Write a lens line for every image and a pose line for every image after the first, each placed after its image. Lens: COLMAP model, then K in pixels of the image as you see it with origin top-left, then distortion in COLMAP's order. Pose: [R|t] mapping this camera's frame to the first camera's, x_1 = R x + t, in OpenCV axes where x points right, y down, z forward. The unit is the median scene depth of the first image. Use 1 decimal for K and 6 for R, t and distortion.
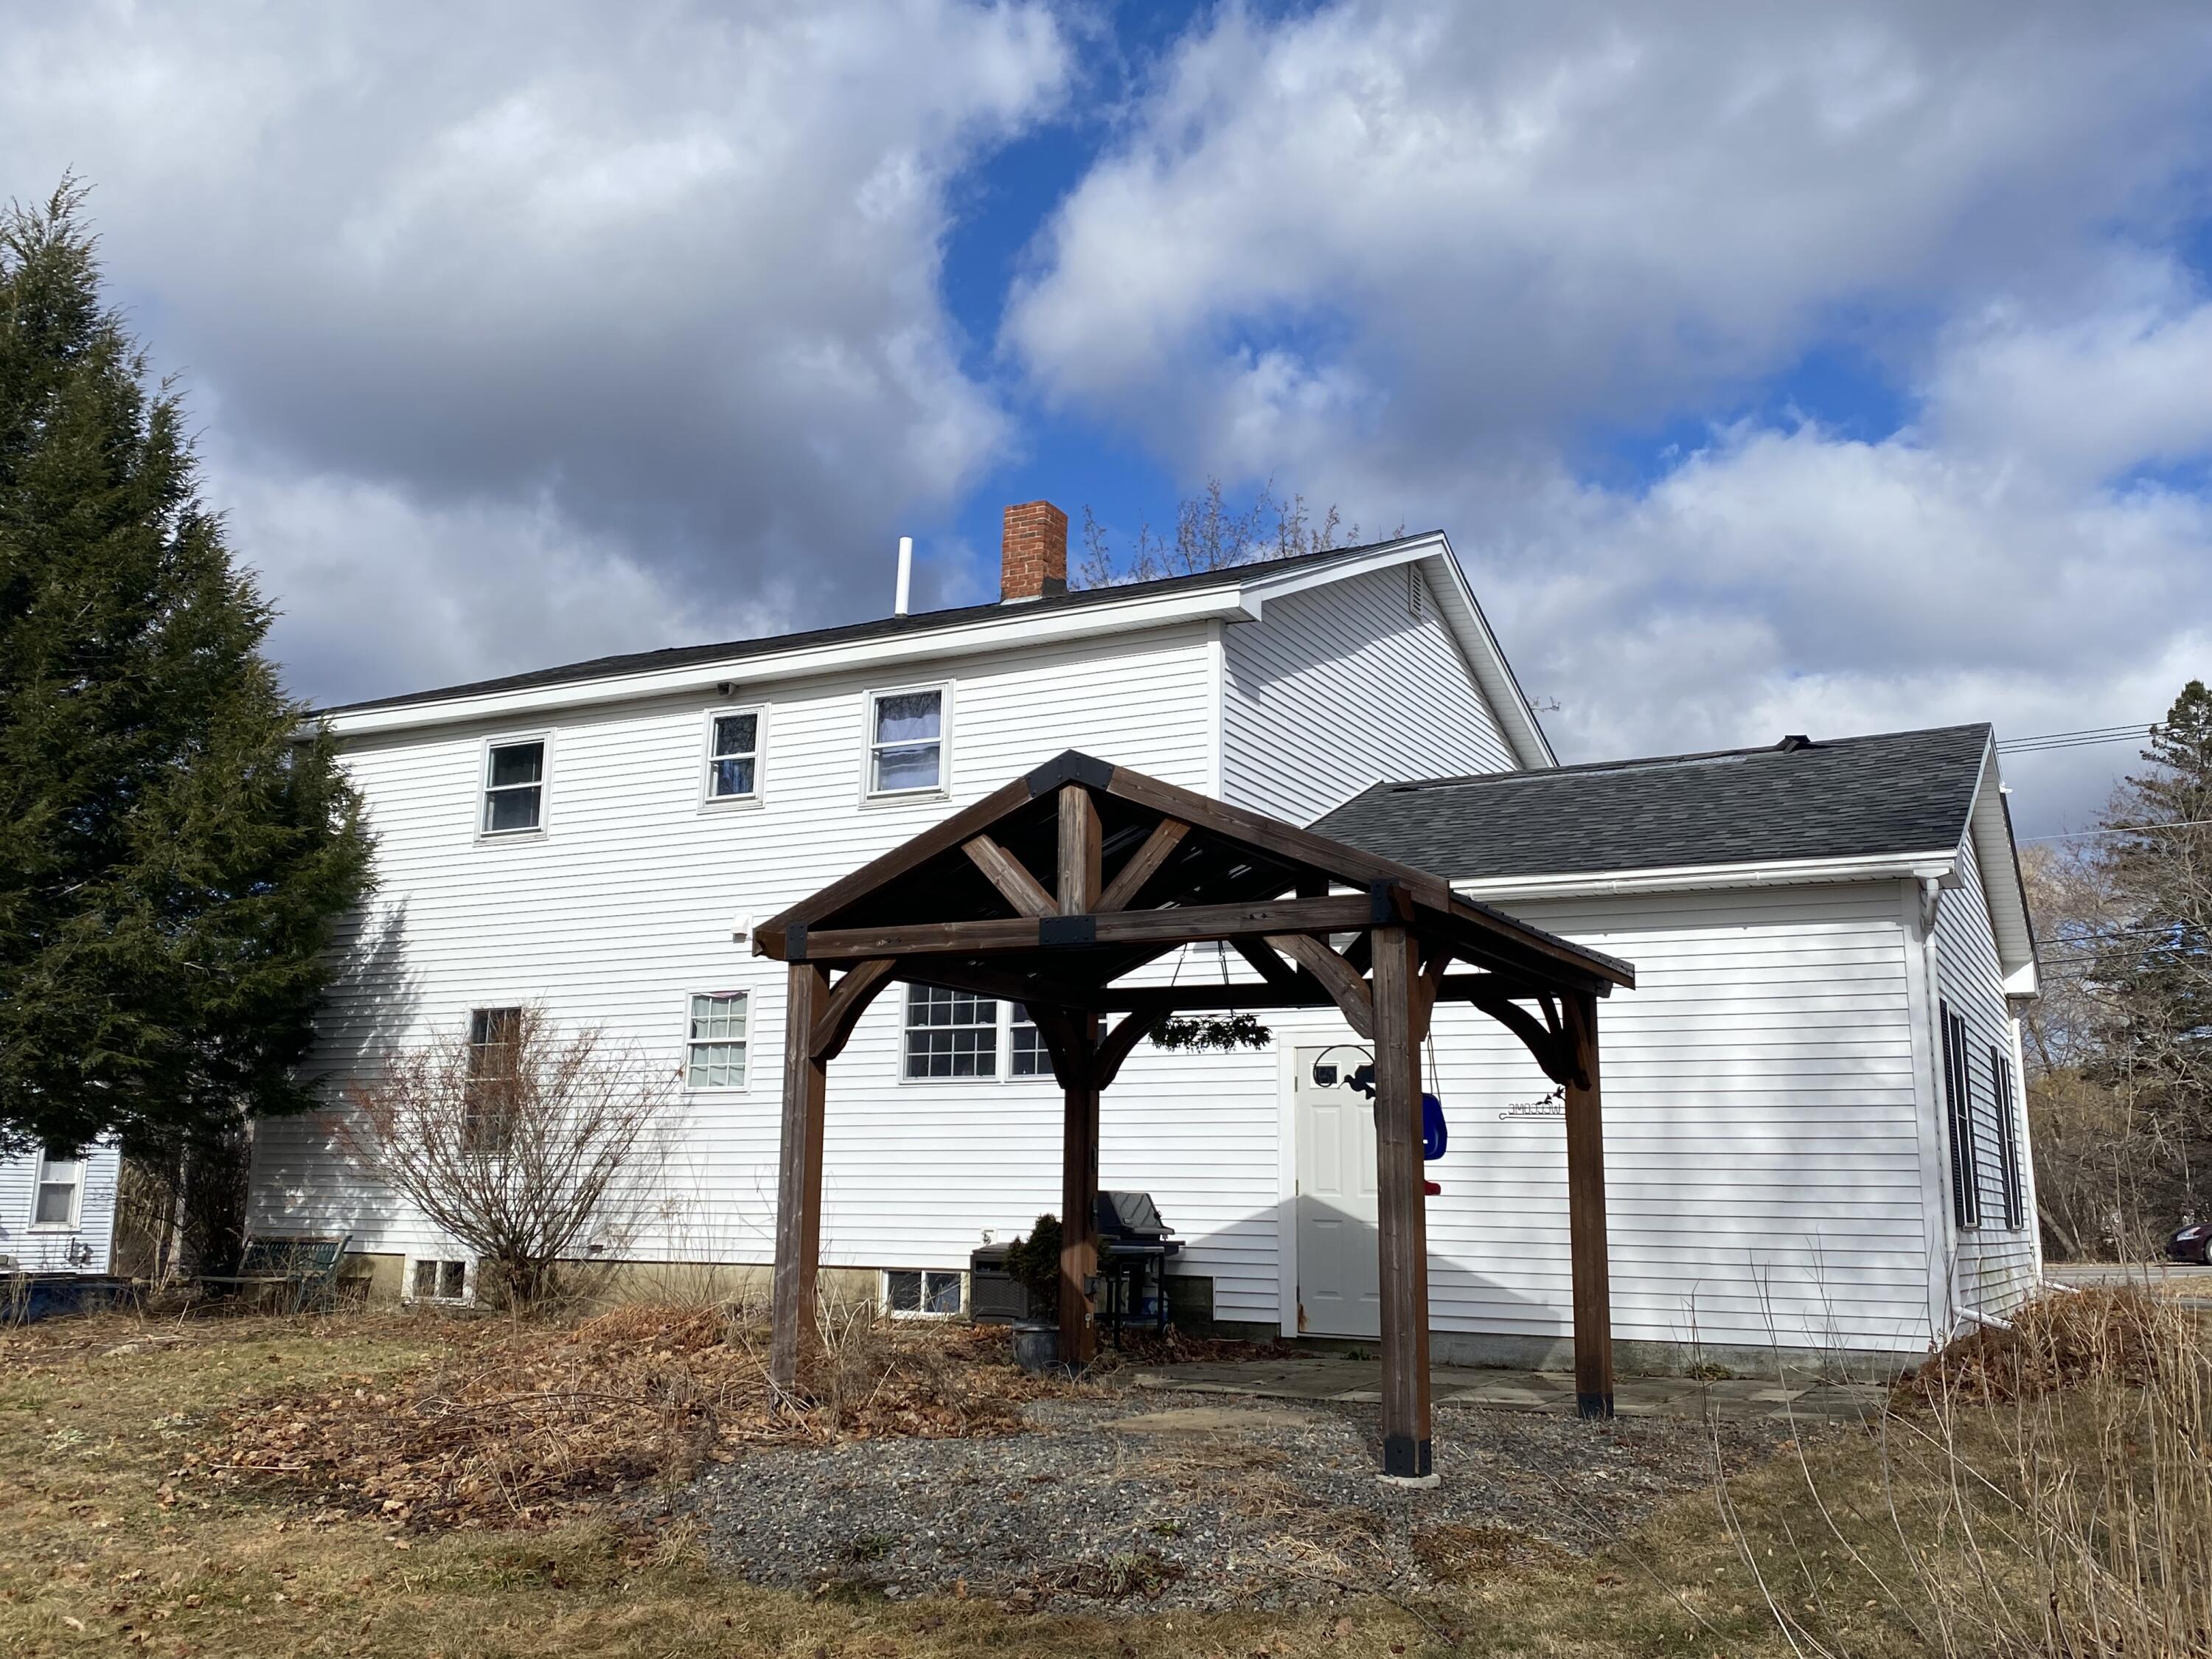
lens RADIAL K [[1989.1, 0, 1106.0], [0, 1989.1, 829.5], [0, 0, 1]] dist [0.011095, -0.001463]
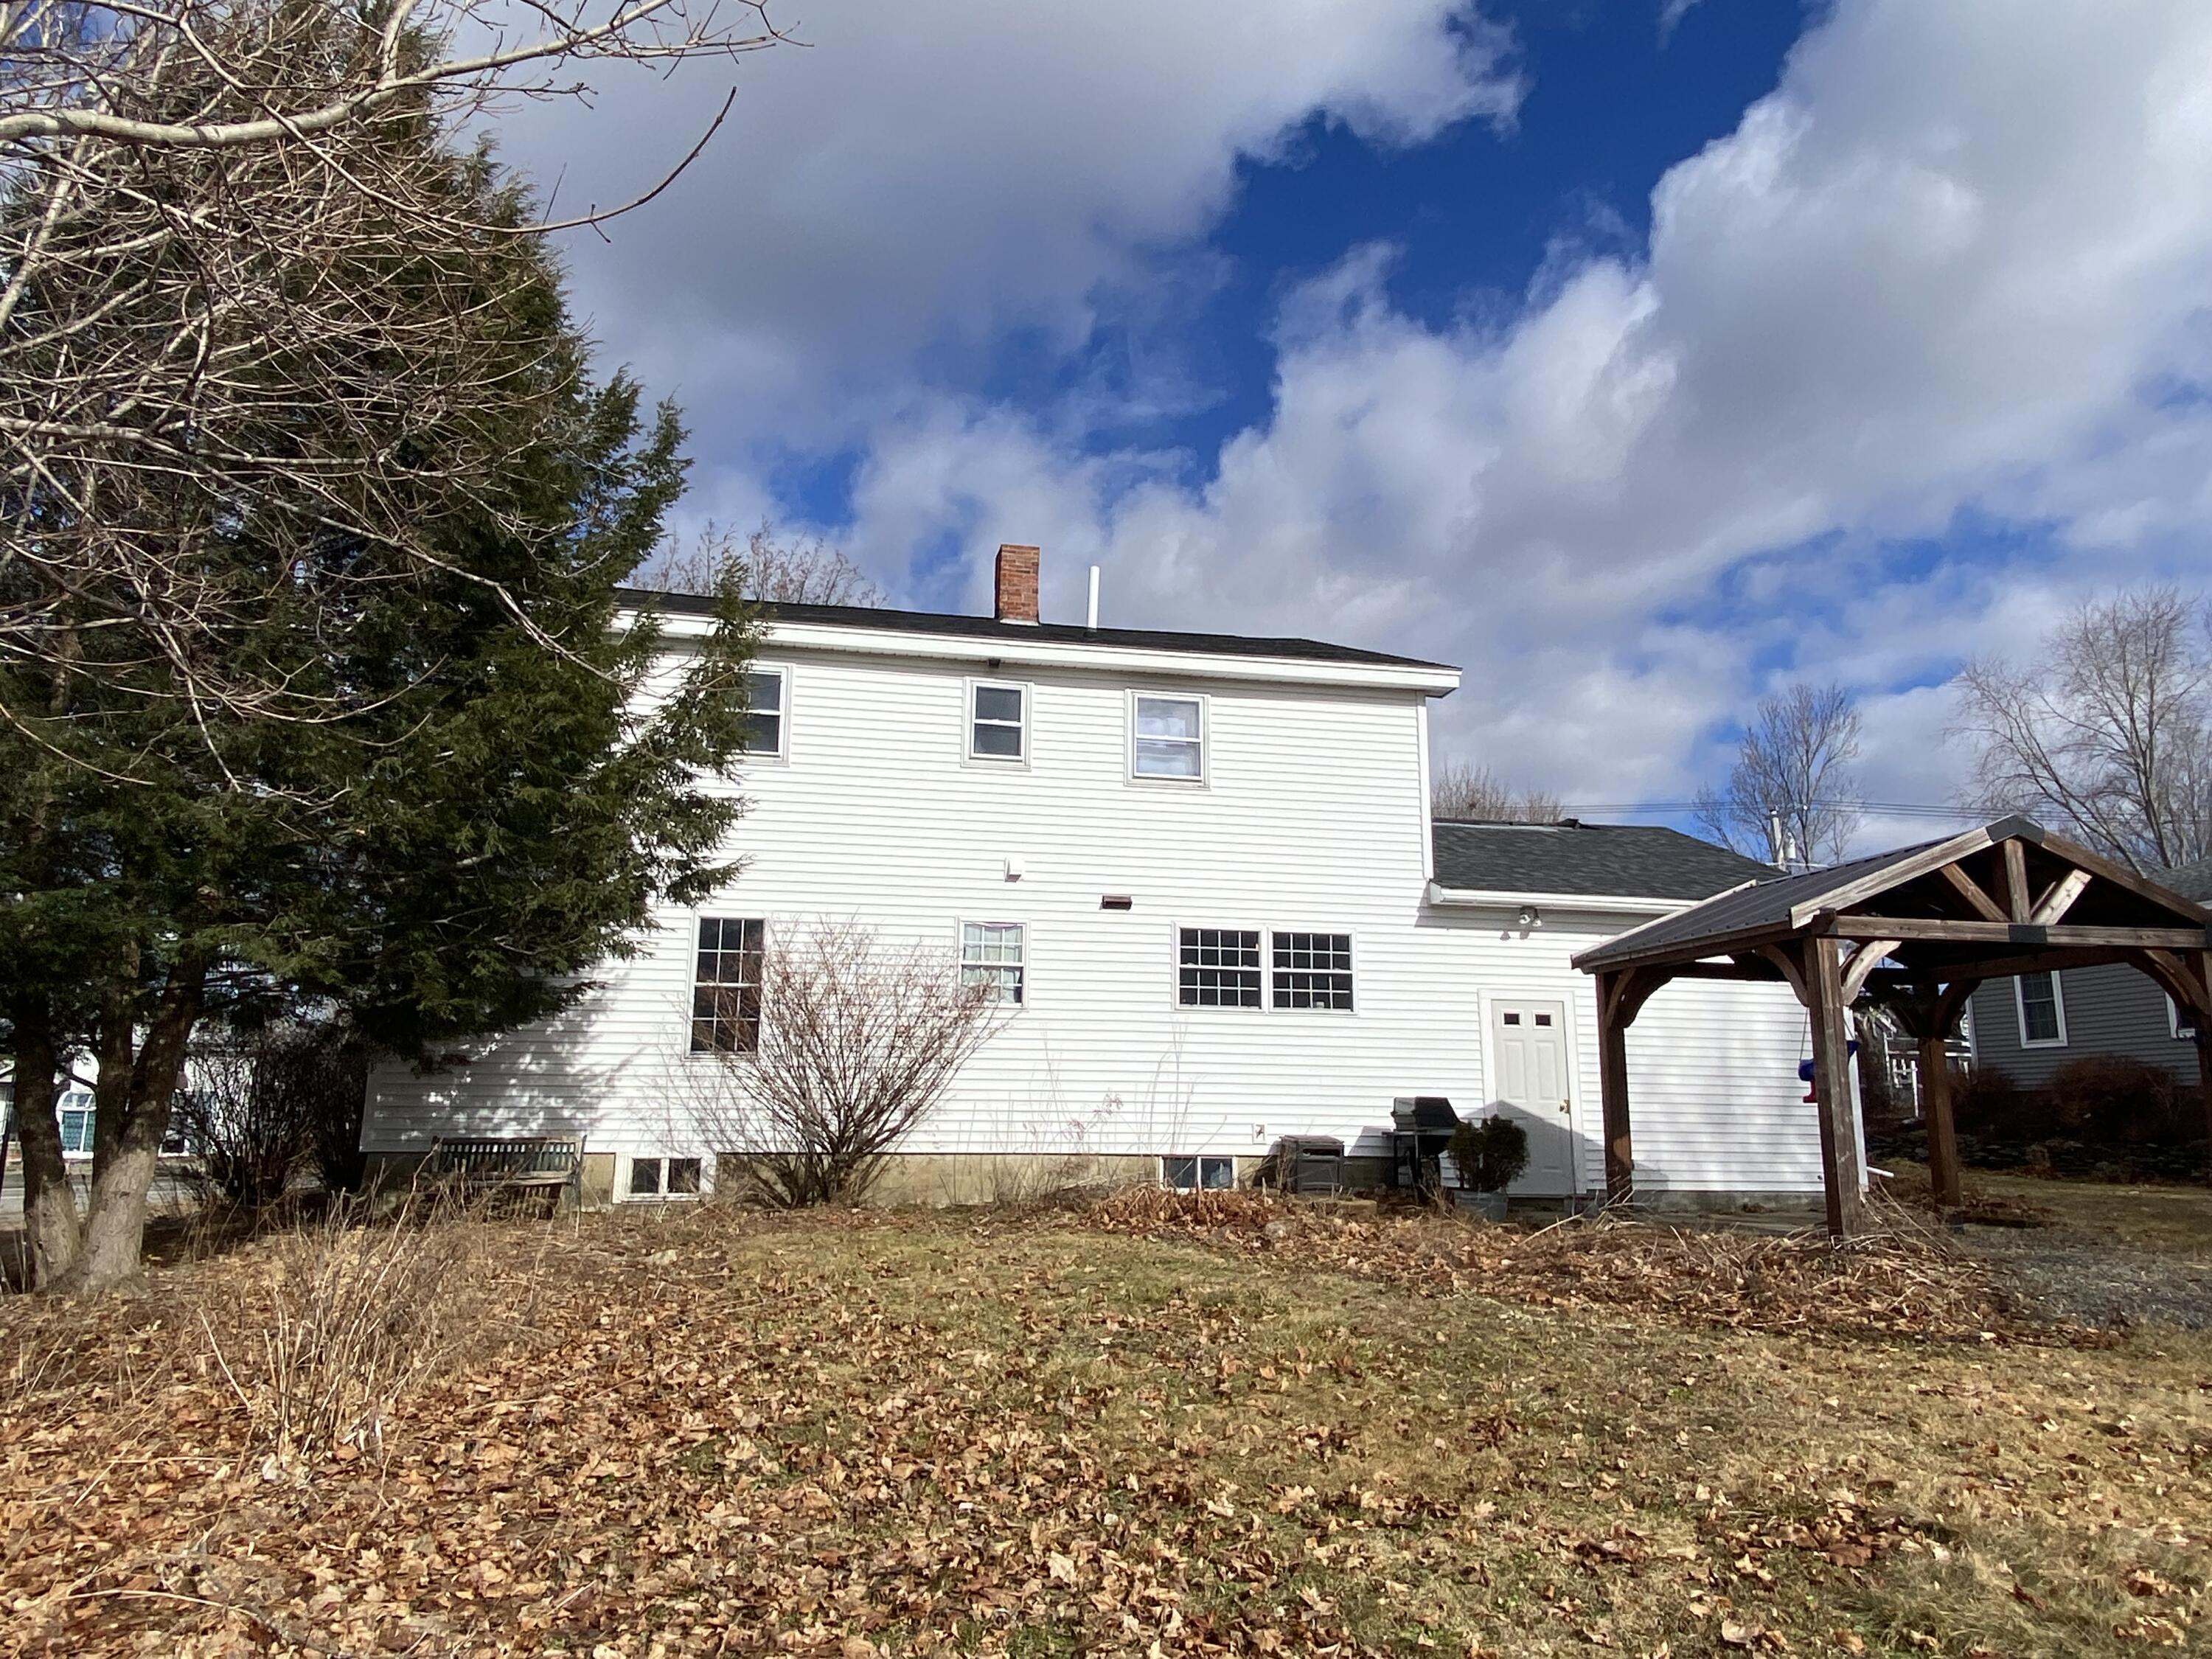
lens RADIAL K [[1472.9, 0, 1106.0], [0, 1472.9, 829.5], [0, 0, 1]] dist [-0.001237, -0.000117]
pose [[0.780768, 0.117175, 0.613735, -0.696046], [-0.119623, 0.992121, -0.037237, 0.053020], [-0.613263, -0.044344, 0.788633, 0.289809]]
